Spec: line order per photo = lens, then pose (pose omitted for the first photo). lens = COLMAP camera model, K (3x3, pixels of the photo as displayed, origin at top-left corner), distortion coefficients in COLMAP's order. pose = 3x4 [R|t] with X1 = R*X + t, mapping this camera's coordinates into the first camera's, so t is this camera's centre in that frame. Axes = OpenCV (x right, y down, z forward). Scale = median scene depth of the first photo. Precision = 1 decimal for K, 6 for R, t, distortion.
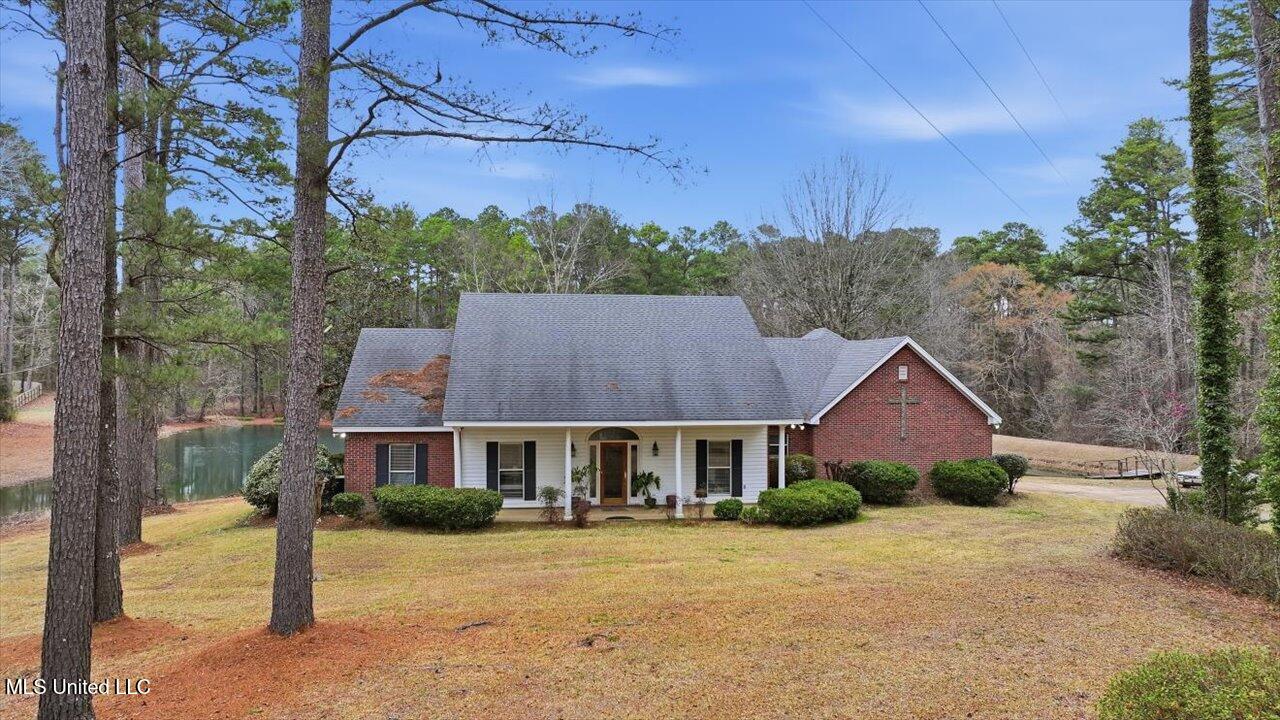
lens RADIAL K [[904.7, 0, 639.0], [0, 904.7, 361.8], [0, 0, 1]] dist [-0.006911, 0.027006]
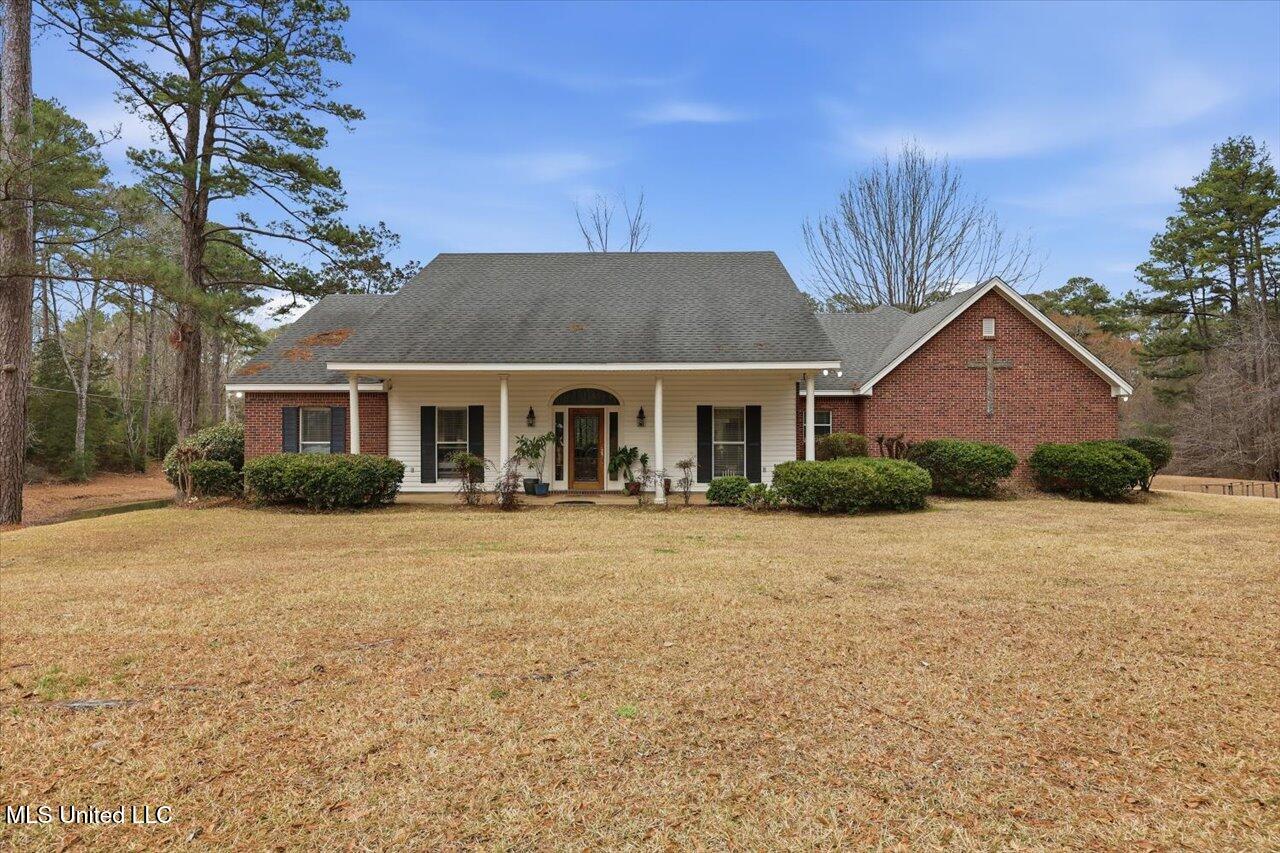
lens RADIAL K [[705.6, 0, 629.8], [0, 705.6, 424.2], [0, 0, 1]] dist [-0.008085, -0.000826]
pose [[0.986889, -0.005890, -0.161291, 0.101412], [0.004878, 0.999966, -0.006671, 0.104541], [0.161325, 0.005797, 0.986884, 0.414621]]
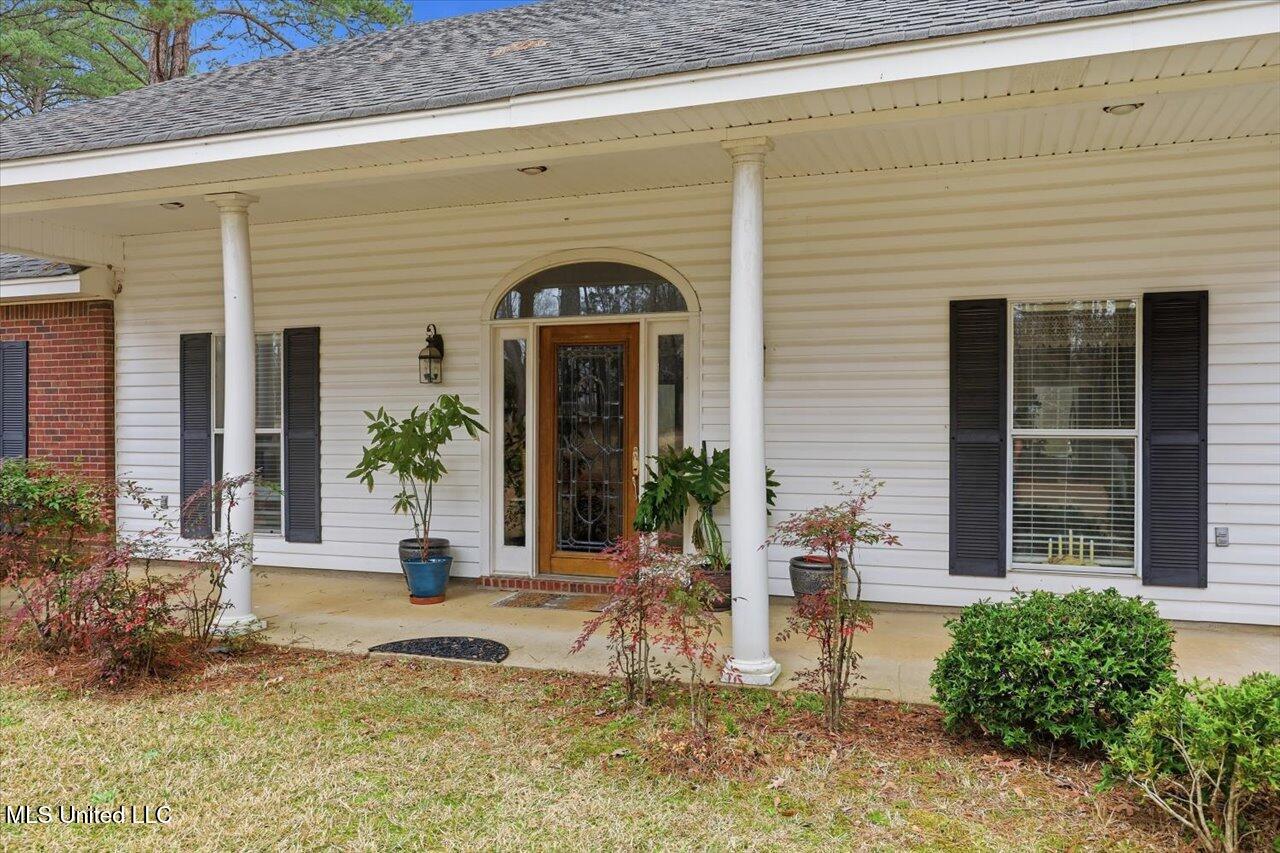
lens RADIAL K [[973.1, 0, 634.5], [0, 973.1, 428.0], [0, 0, 1]] dist [0.012308, 0.002597]
pose [[0.880643, -0.003228, -0.473769, 0.105468], [0.006216, 0.999969, 0.004741, 0.113593], [0.473739, -0.007120, 0.880636, 0.759624]]
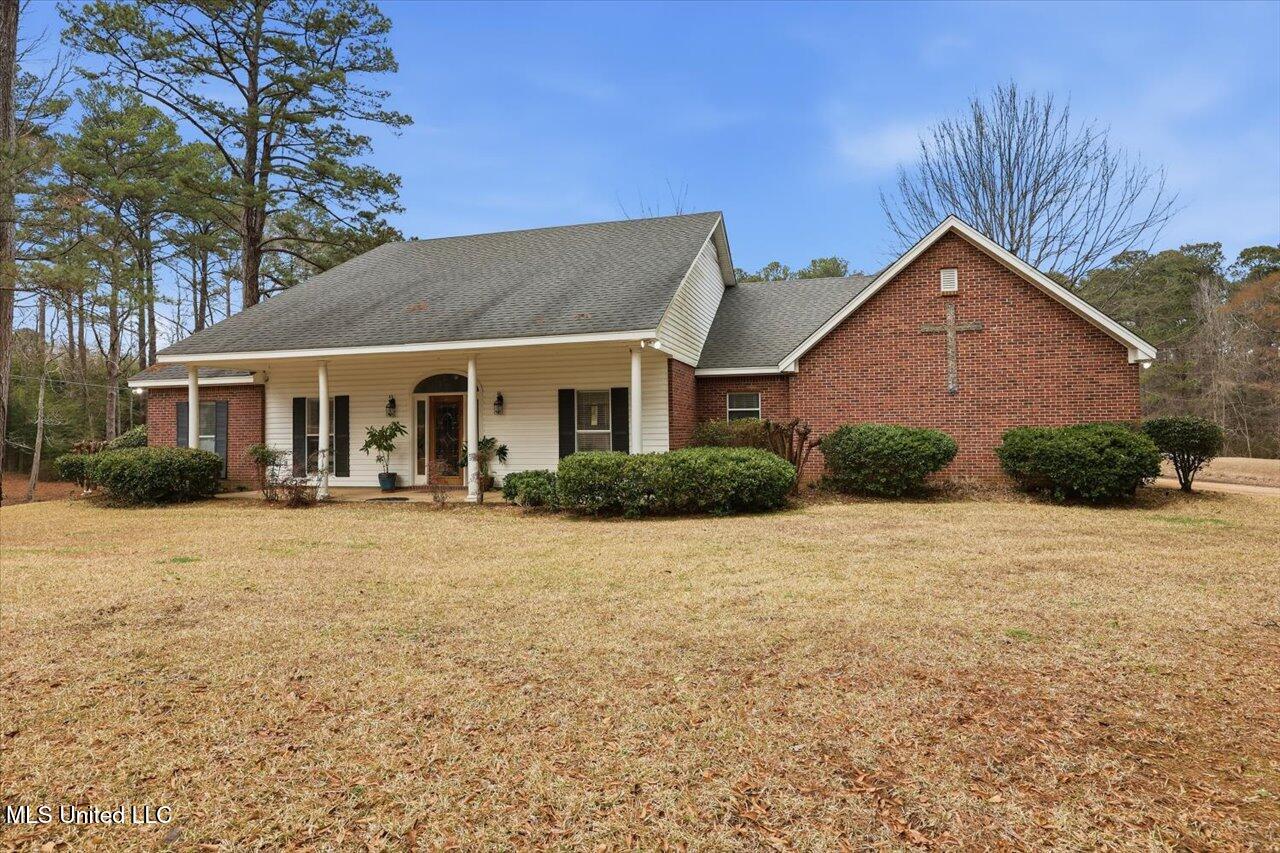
lens RADIAL K [[705.6, 0, 632.5], [0, 705.6, 407.2], [0, 0, 1]] dist [-0.008085, -0.000826]
pose [[0.916719, -0.028177, -0.398537, 0.312594], [0.020694, 0.999520, -0.023065, 0.111273], [0.398995, 0.012897, 0.916862, 0.550325]]
